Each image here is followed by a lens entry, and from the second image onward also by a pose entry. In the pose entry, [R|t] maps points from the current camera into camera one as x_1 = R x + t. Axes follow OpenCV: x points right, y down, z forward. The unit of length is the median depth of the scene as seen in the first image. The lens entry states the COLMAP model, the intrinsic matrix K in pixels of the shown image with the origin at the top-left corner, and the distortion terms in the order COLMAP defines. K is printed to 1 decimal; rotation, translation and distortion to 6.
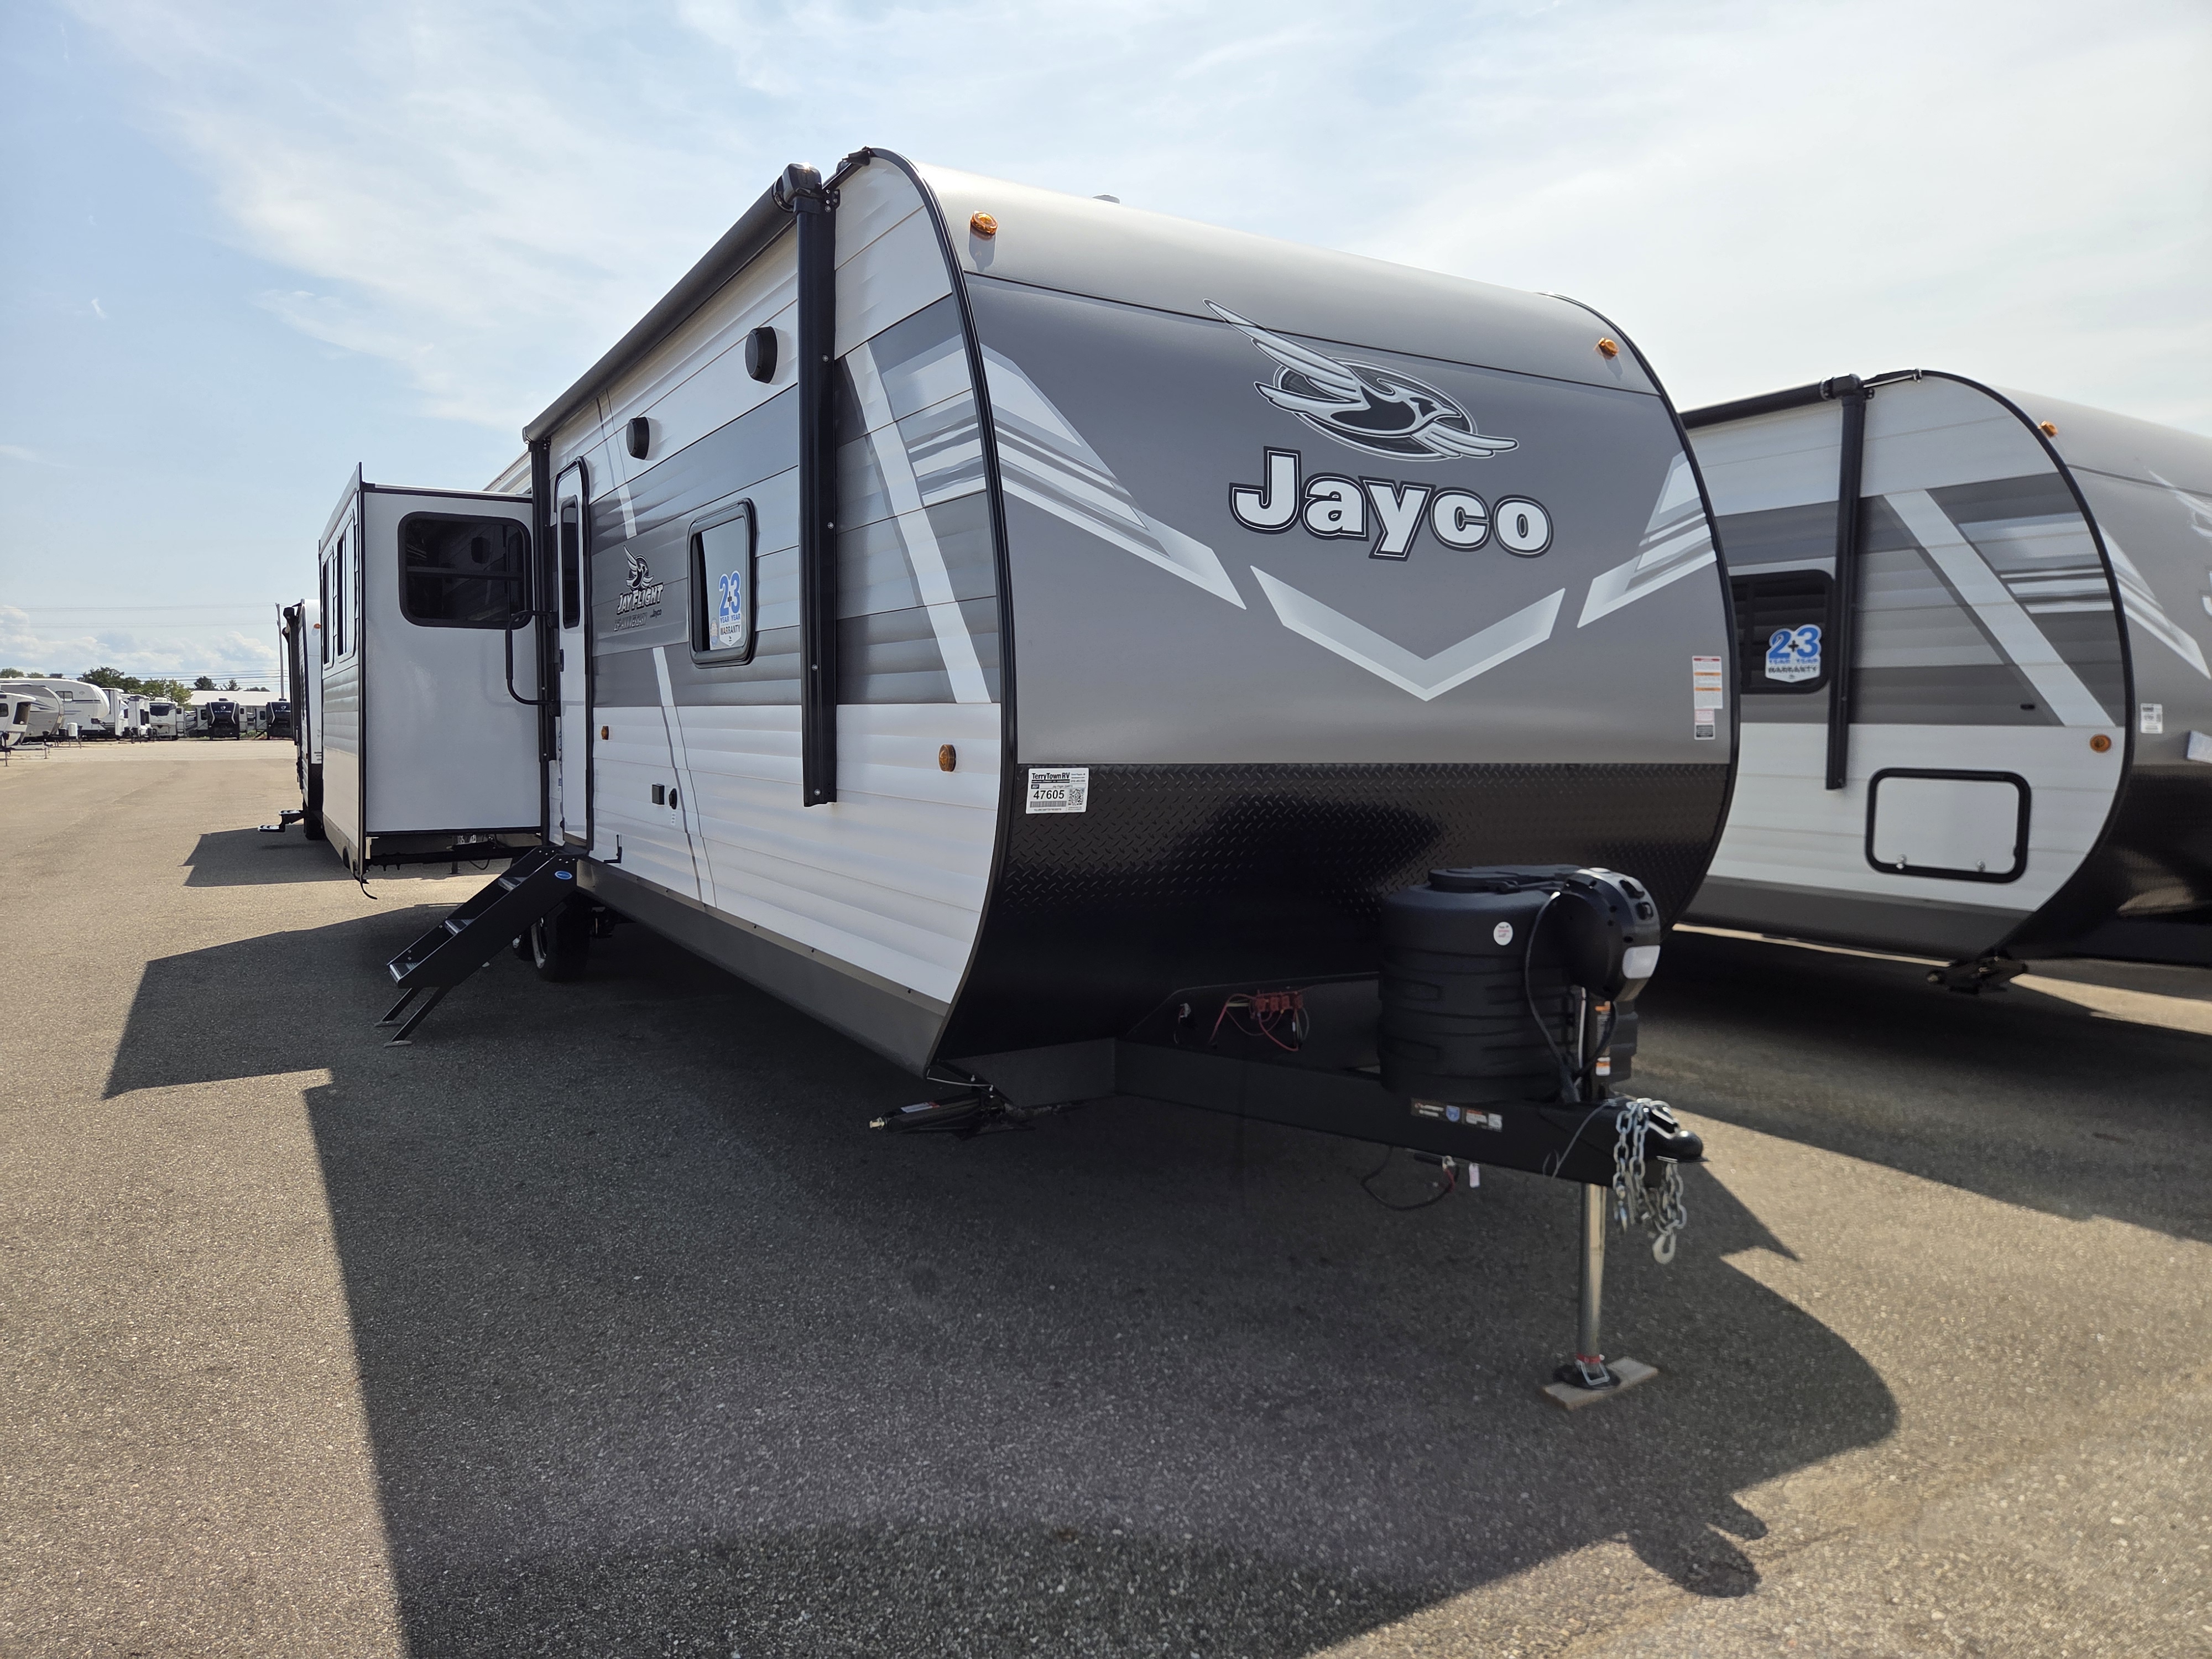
lens RADIAL K [[1466.9, 0, 1107.6], [0, 1466.9, 814.6], [0, 0, 1]] dist [0.055640, -0.062304]
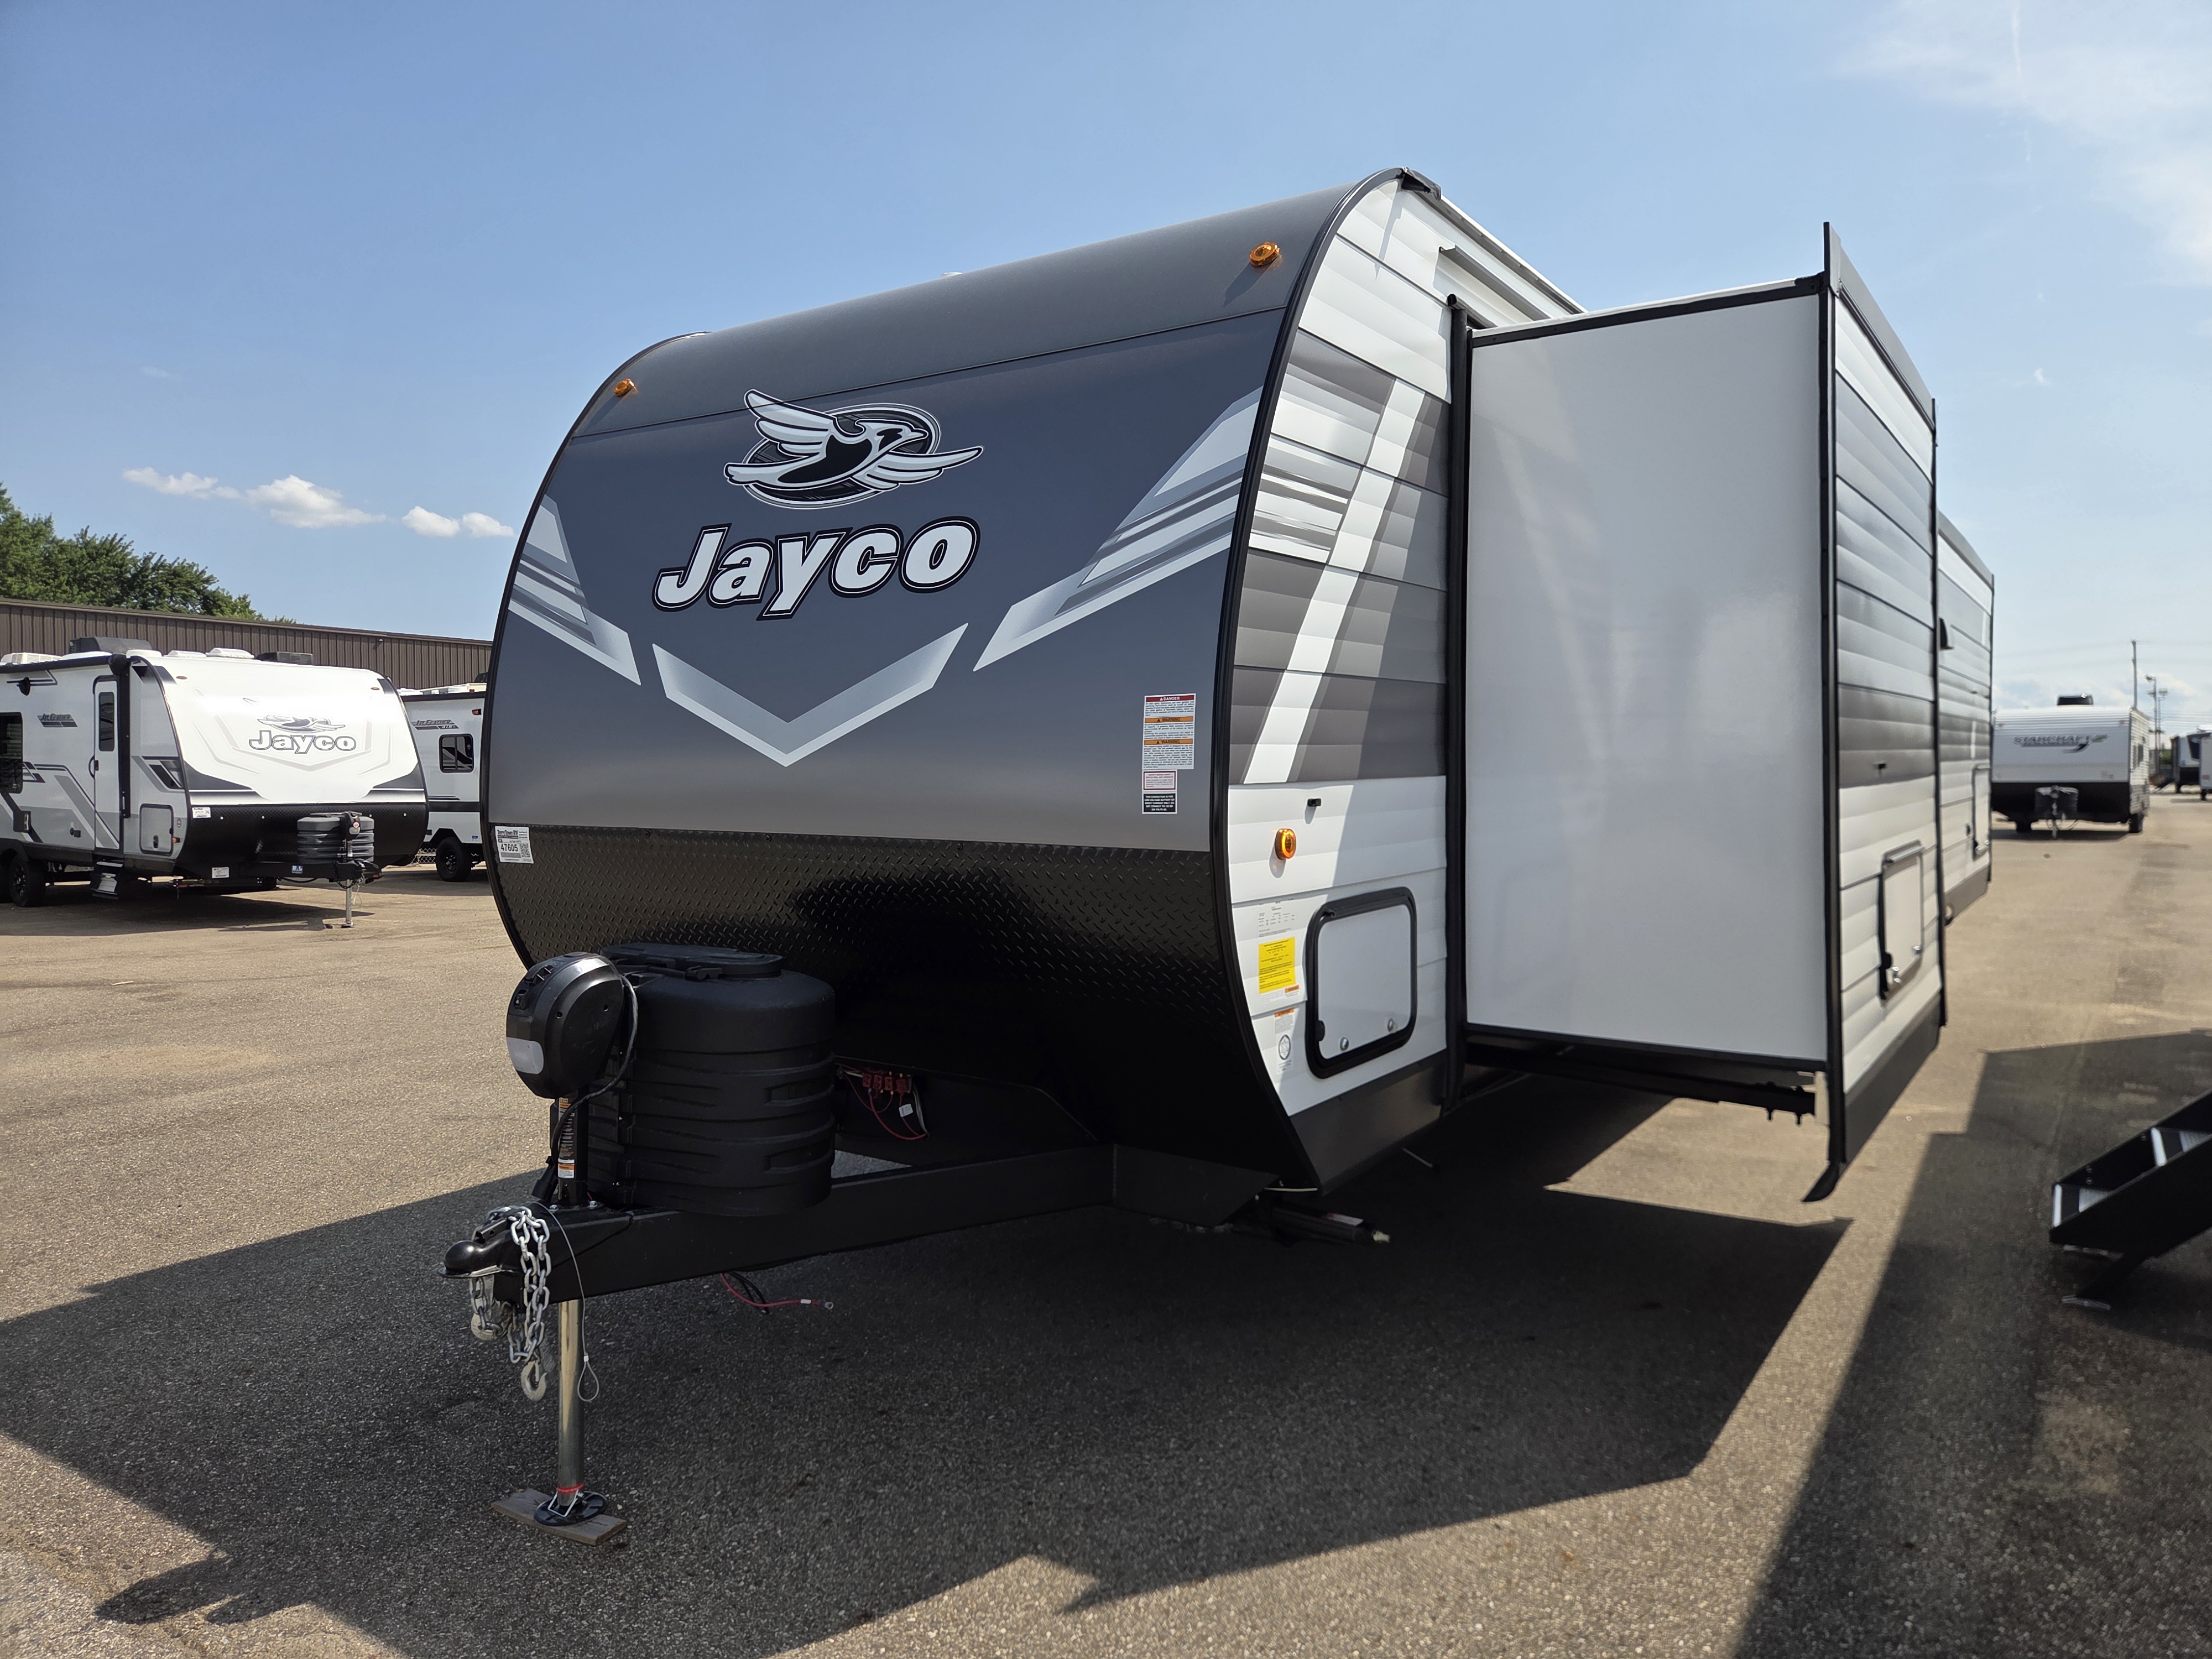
lens RADIAL K [[1486.0, 0, 1118.9], [0, 1486.0, 836.2], [0, 0, 1]] dist [0.074153, -0.059893]
pose [[0.448854, 0.026907, -0.893200, 1.144486], [-0.055056, 0.998480, 0.002411, -0.047110], [0.891908, 0.048094, 0.449653, 0.761758]]
